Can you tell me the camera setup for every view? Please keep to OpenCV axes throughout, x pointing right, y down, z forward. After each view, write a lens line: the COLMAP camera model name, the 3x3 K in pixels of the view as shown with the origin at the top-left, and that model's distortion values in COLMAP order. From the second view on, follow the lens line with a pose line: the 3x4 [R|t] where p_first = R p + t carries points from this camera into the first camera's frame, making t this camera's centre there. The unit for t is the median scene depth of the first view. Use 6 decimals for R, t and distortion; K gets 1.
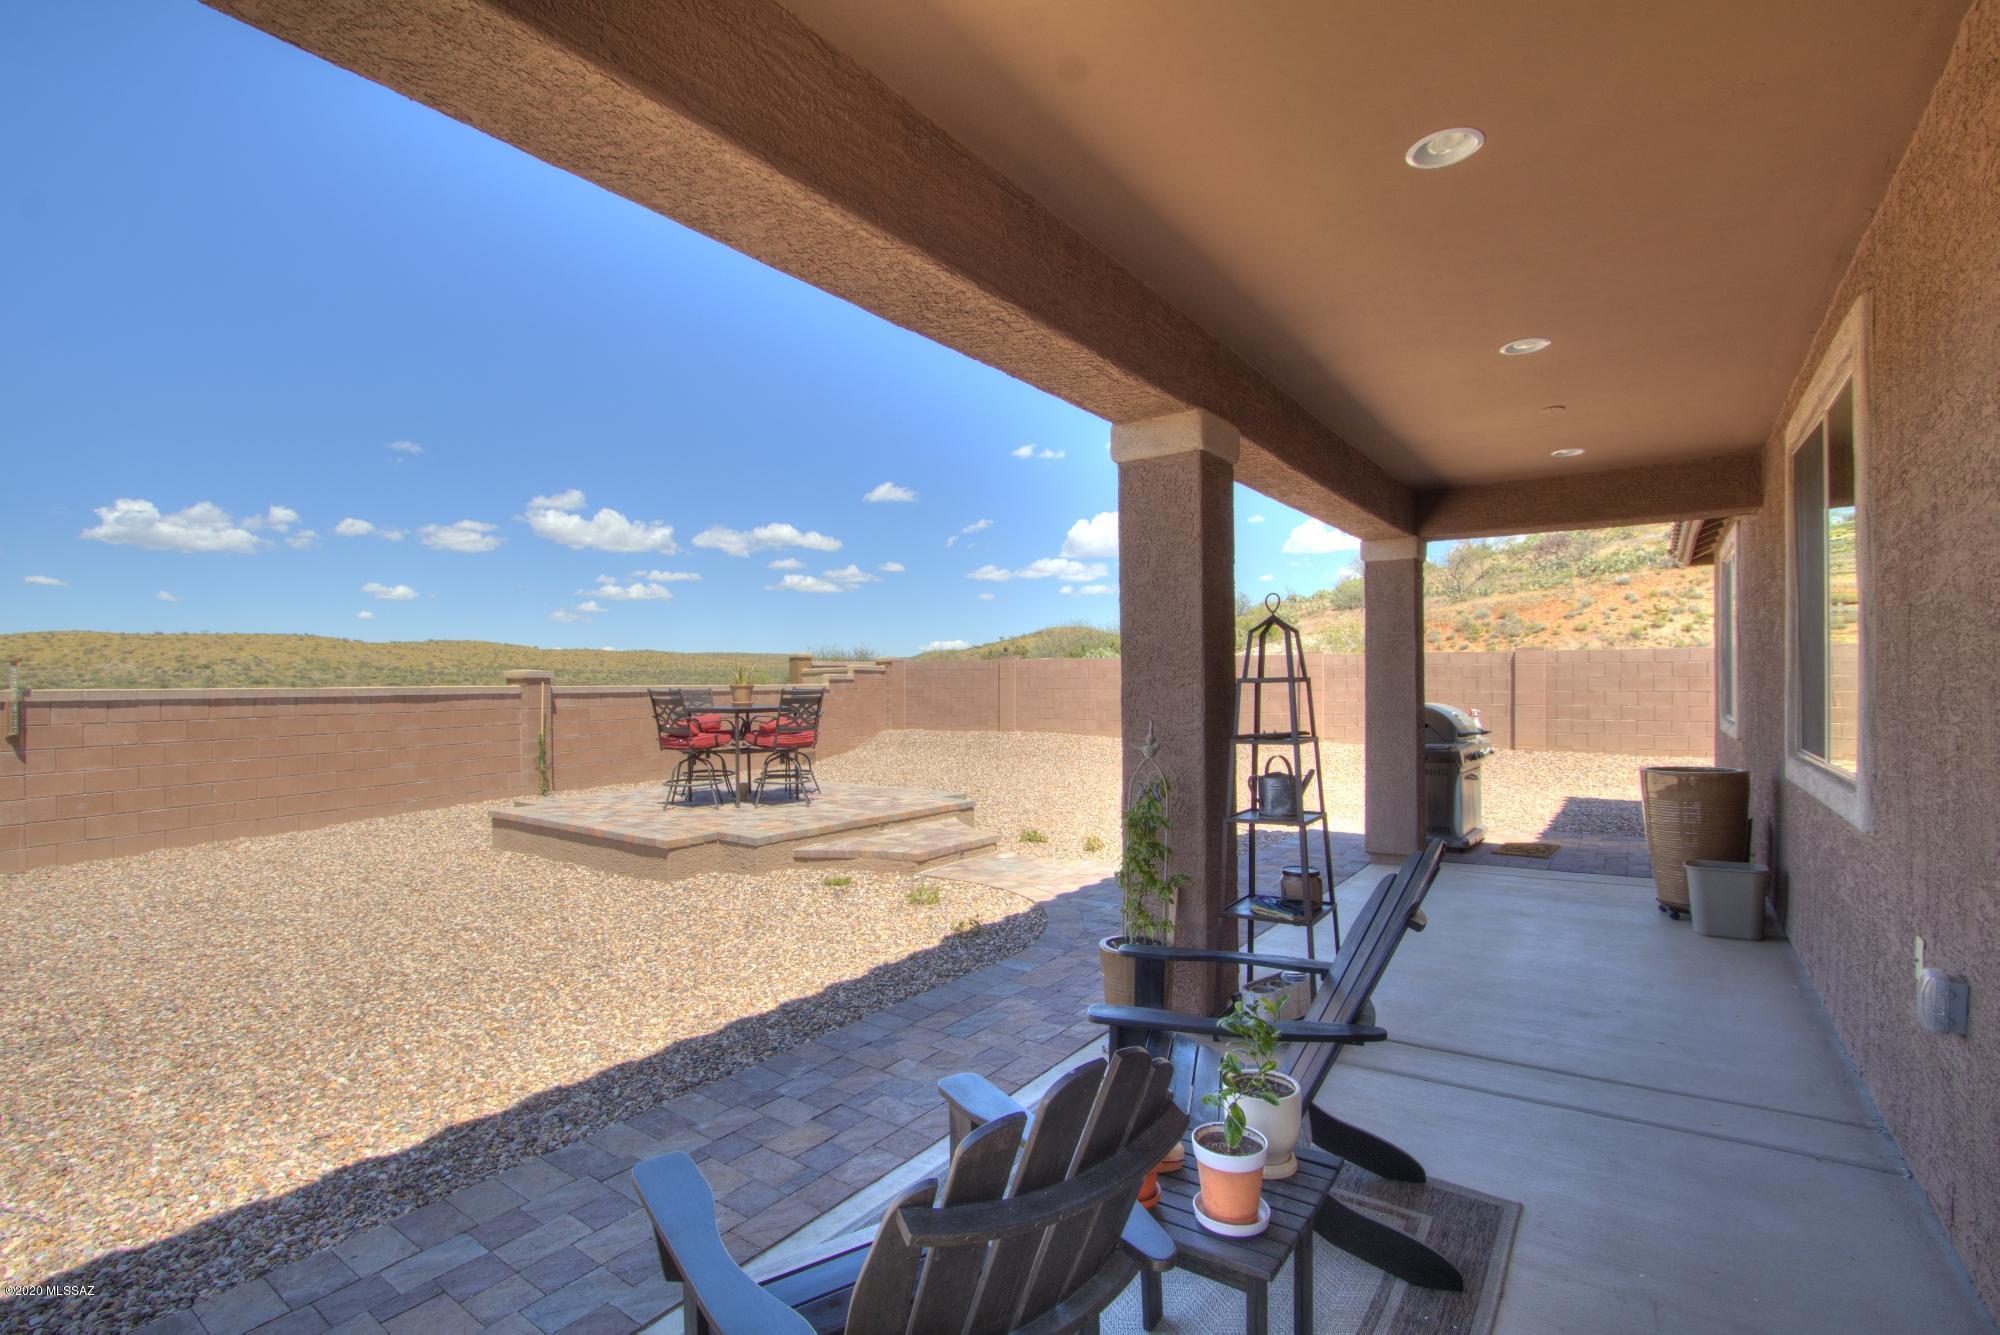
lens RADIAL K [[923.0, 0, 978.9], [0, 923.0, 690.4], [0, 0, 1]] dist [-0.015272, 0.001571]
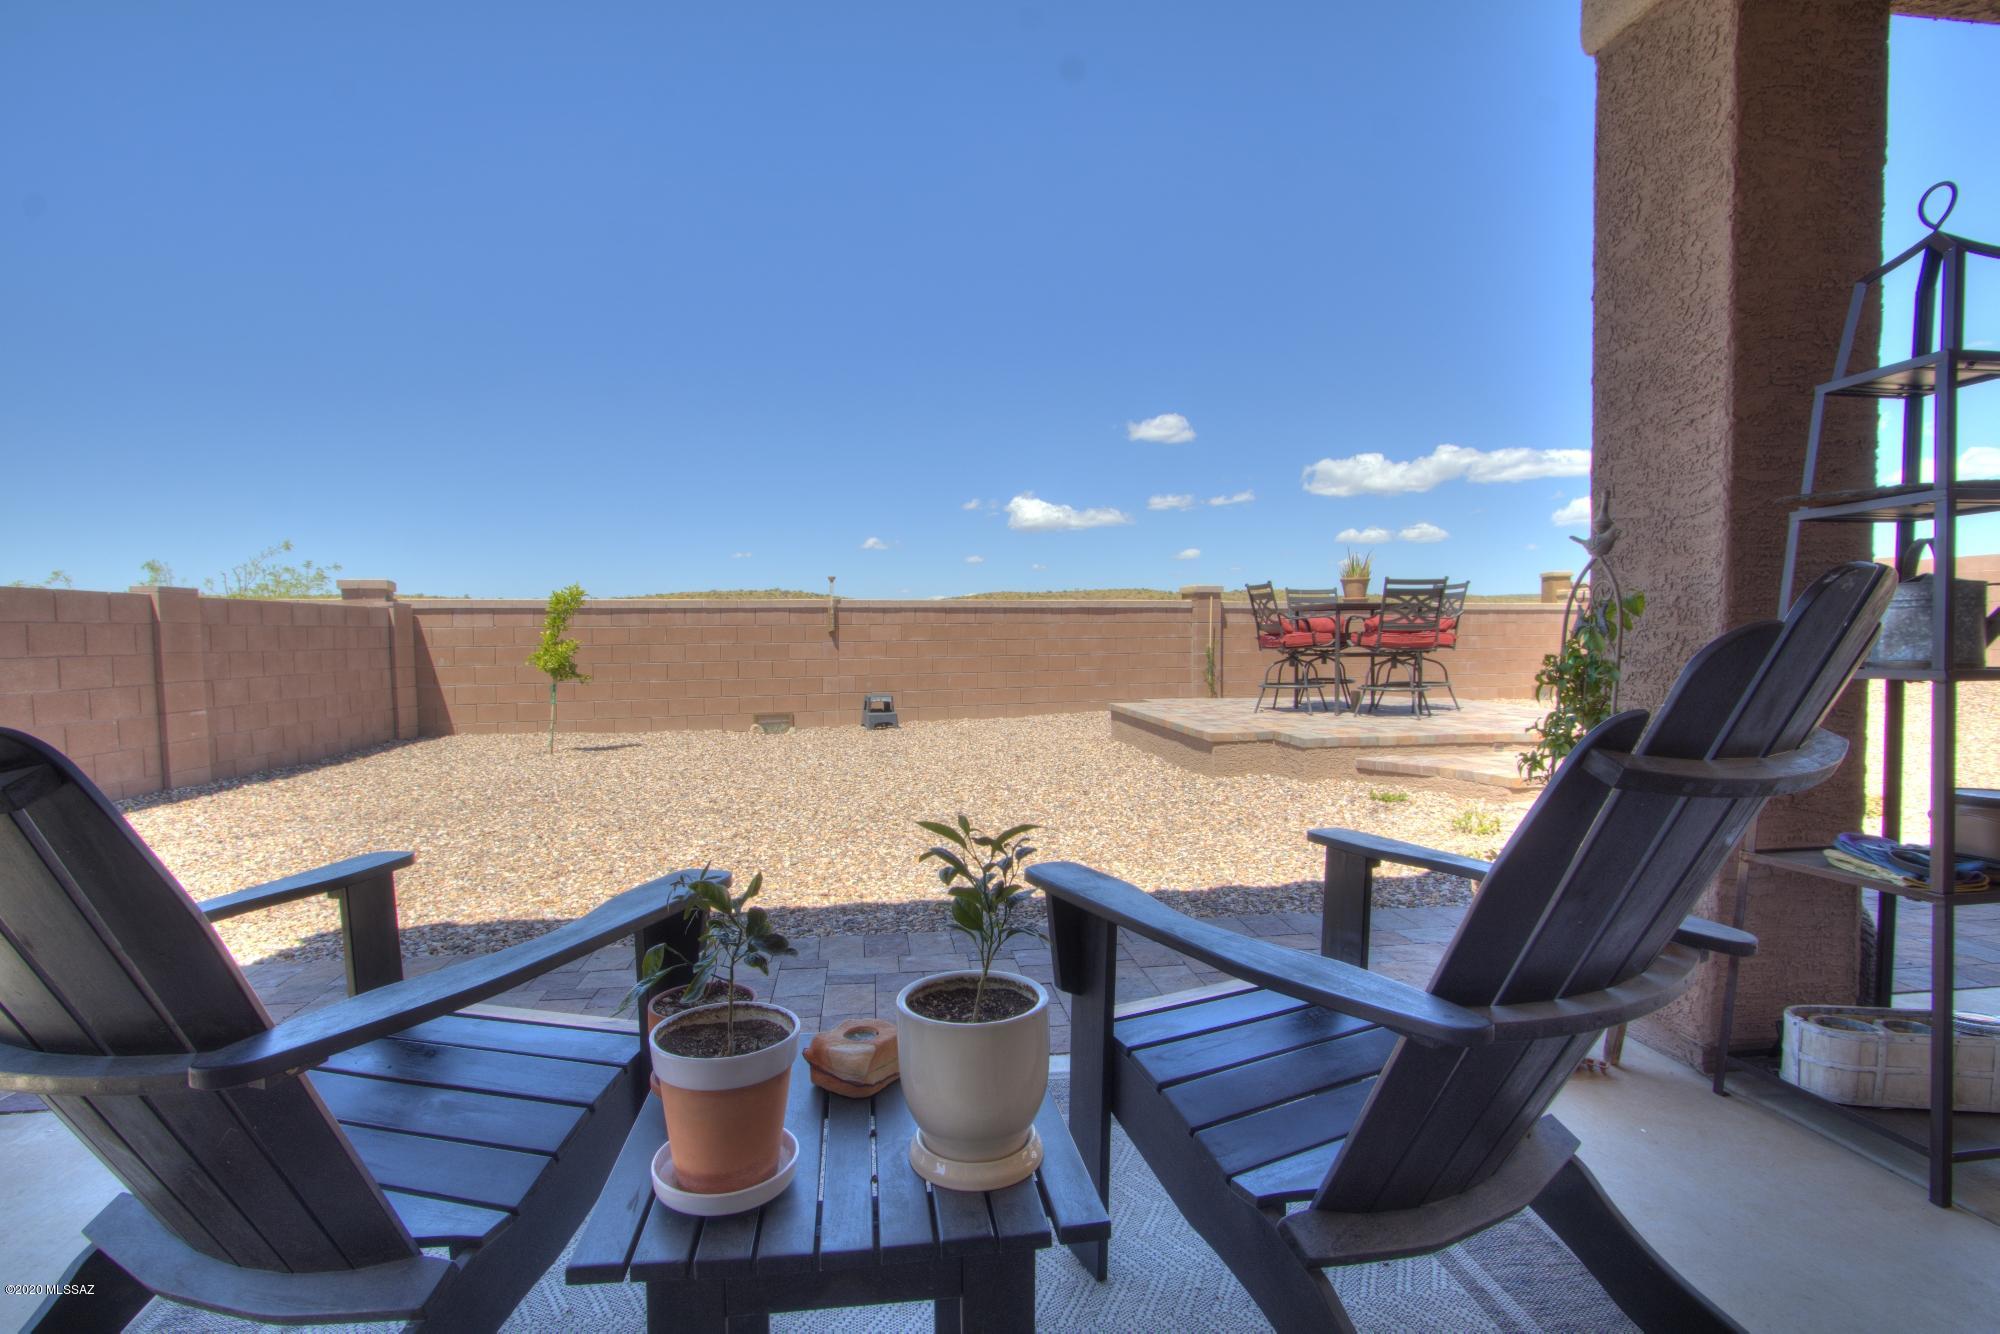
lens RADIAL K [[923.0, 0, 978.9], [0, 923.0, 689.9], [0, 0, 1]] dist [-0.015272, 0.001571]
pose [[0.687589, 0.042838, -0.724836, 0.108239], [-0.000952, 0.998311, 0.058097, 0.039238], [0.726100, -0.039256, 0.686468, 0.110708]]
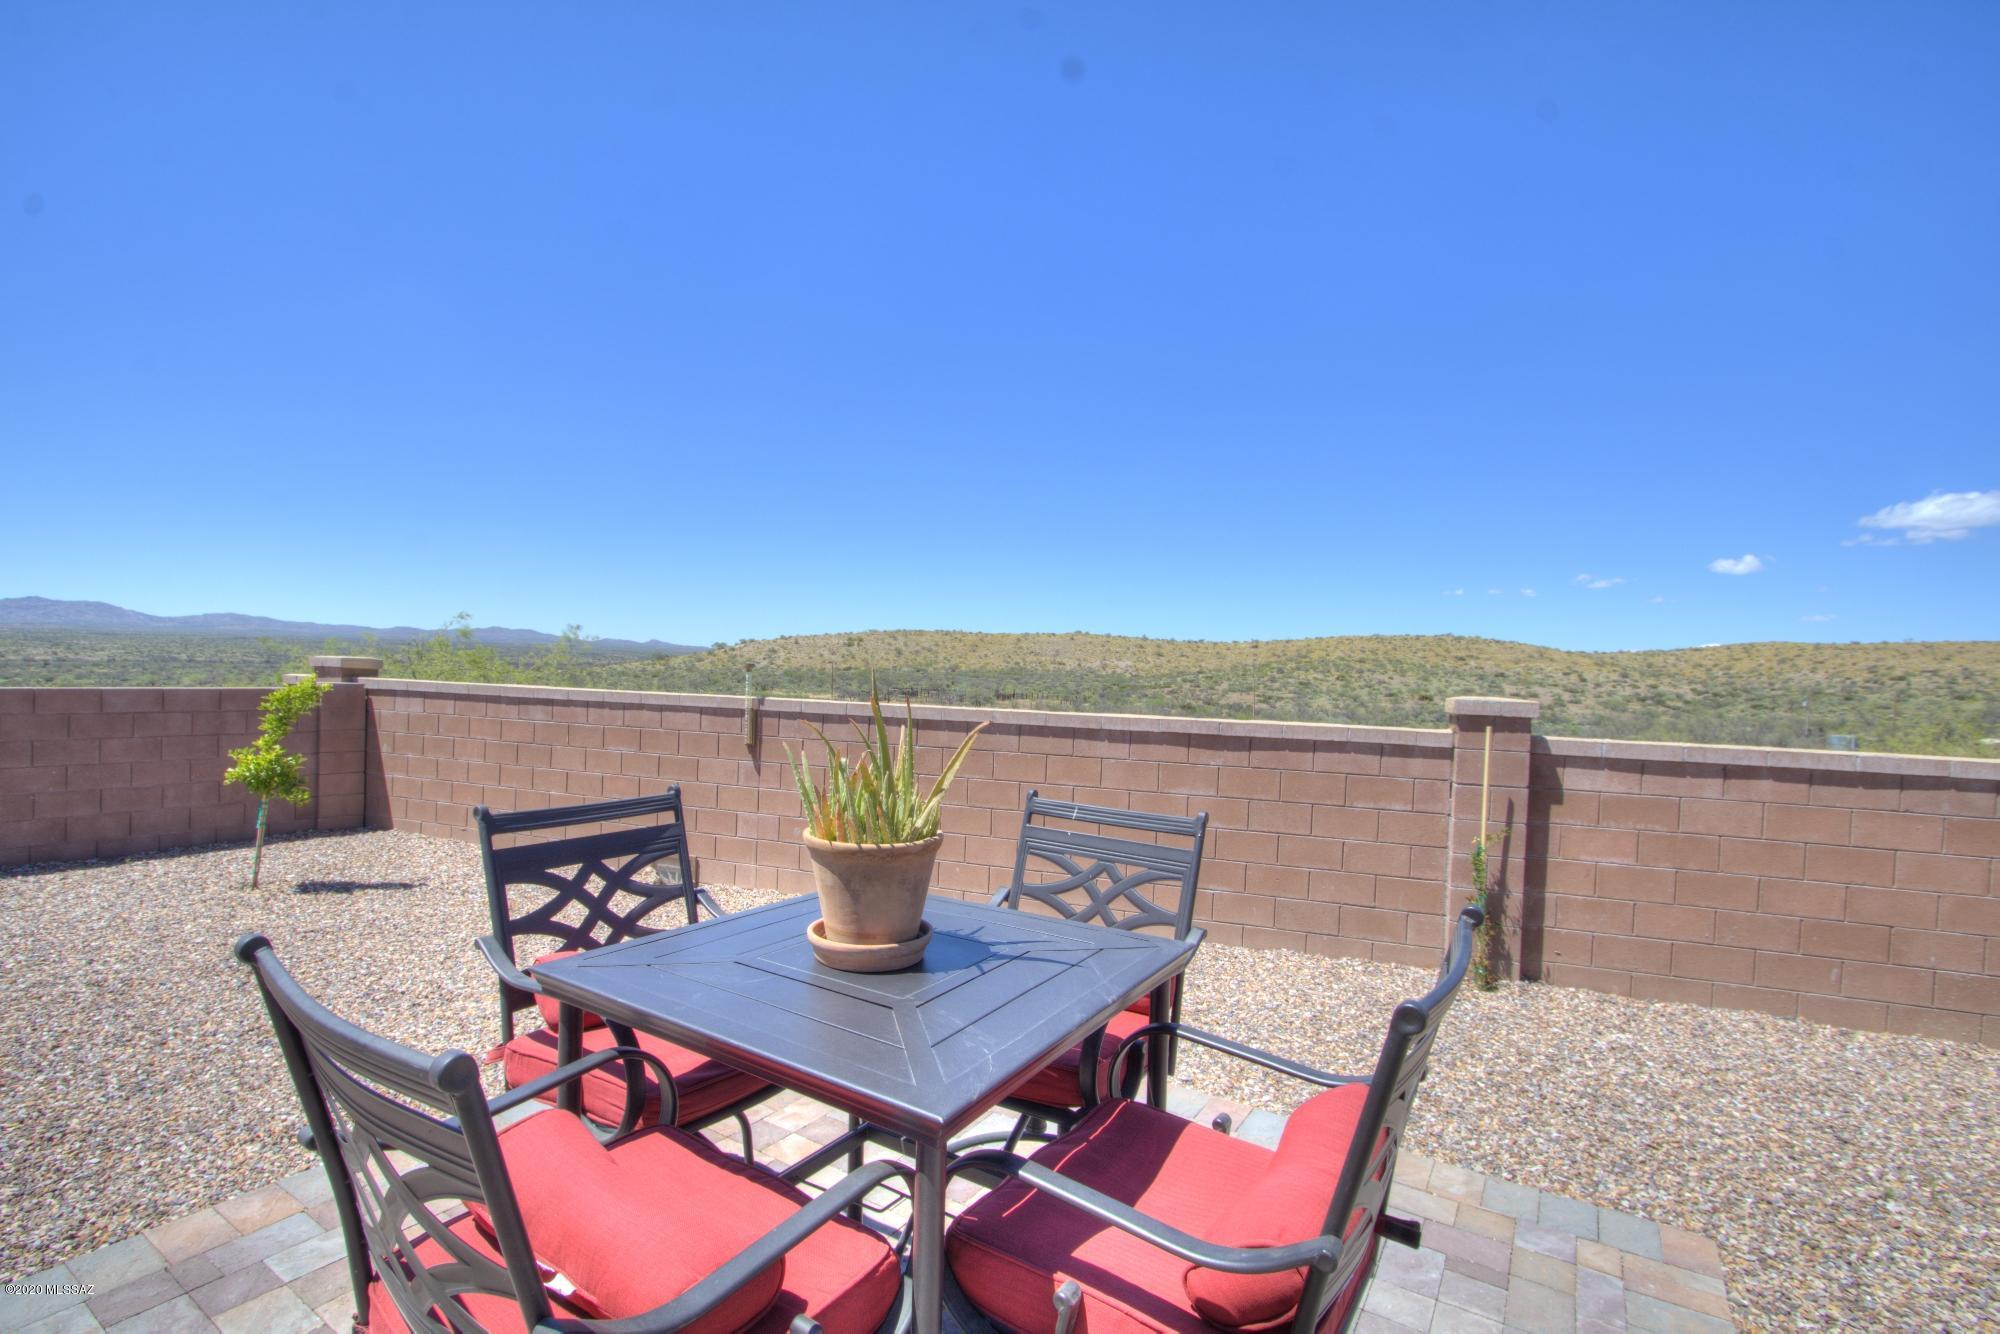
lens RADIAL K [[912.2, 0, 985.9], [0, 912.2, 692.3], [0, 0, 1]] dist [-0.017418, 0.000405]
pose [[0.058093, 0.034959, -0.997699, -0.063662], [-0.043387, 0.998531, 0.032462, -0.032358], [0.997368, 0.041401, 0.059524, 0.809186]]
